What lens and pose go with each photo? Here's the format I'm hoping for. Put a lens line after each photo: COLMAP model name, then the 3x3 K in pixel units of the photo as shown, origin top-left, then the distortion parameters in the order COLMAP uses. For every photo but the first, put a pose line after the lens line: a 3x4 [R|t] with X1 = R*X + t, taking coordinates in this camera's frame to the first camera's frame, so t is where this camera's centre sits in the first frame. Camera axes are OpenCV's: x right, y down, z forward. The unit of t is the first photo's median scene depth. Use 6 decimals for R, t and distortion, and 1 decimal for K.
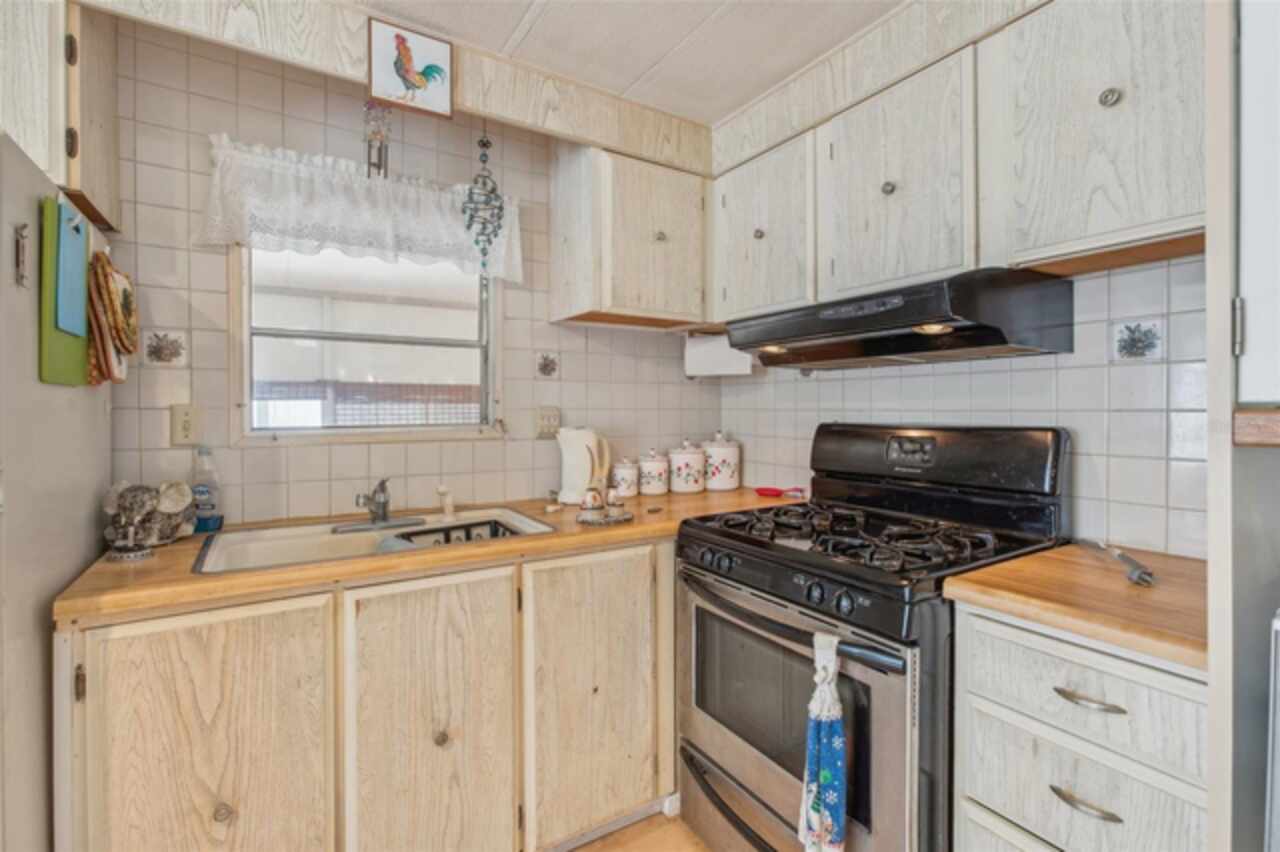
lens RADIAL K [[577.0, 0, 639.5], [0, 577.0, 405.9], [0, 0, 1]] dist [0.000914, -0.000215]
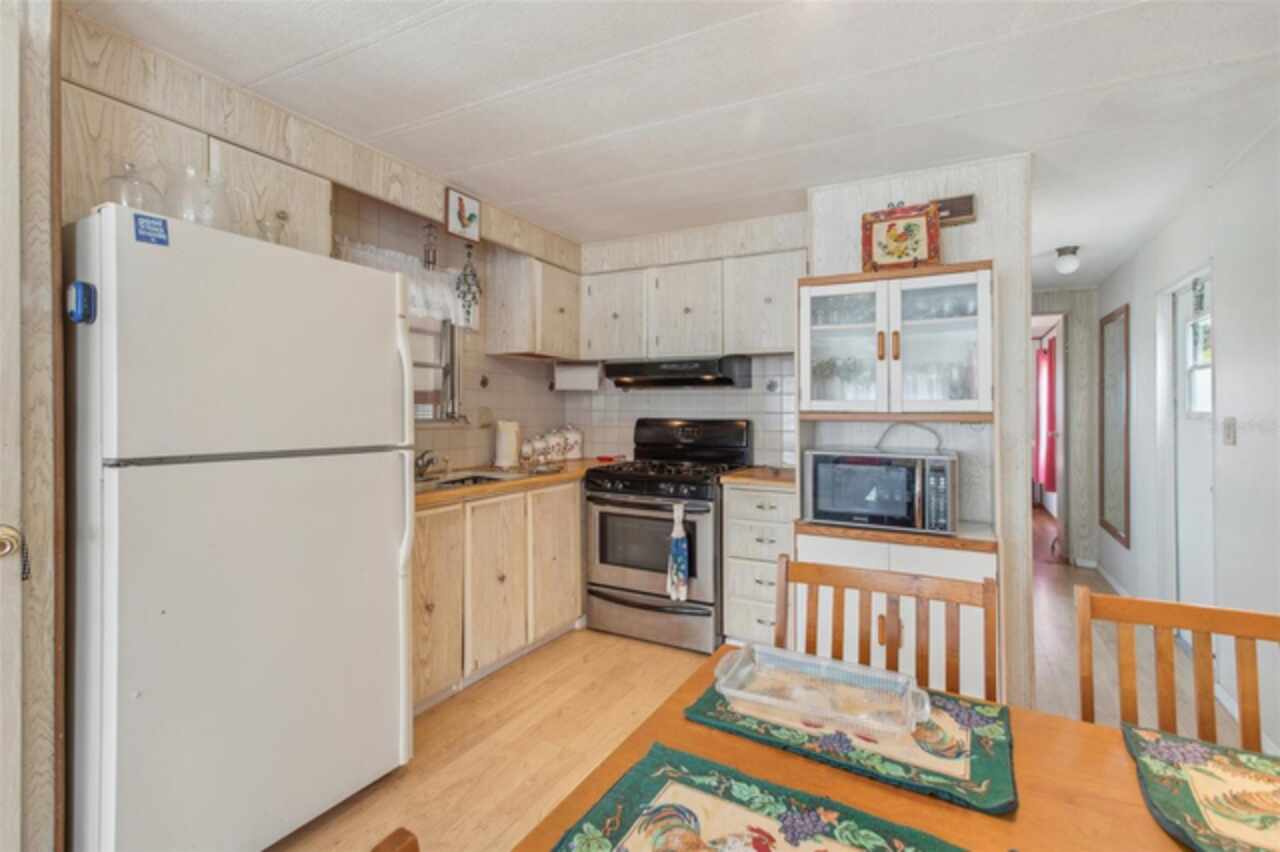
lens RADIAL K [[618.5, 0, 615.5], [0, 618.5, 399.2], [0, 0, 1]] dist [0.007887, 0.000549]
pose [[0.872947, 0.018185, 0.487476, -0.844094], [-0.012889, 0.999816, -0.014217, -0.002982], [-0.487644, 0.006127, 0.873021, -0.816126]]
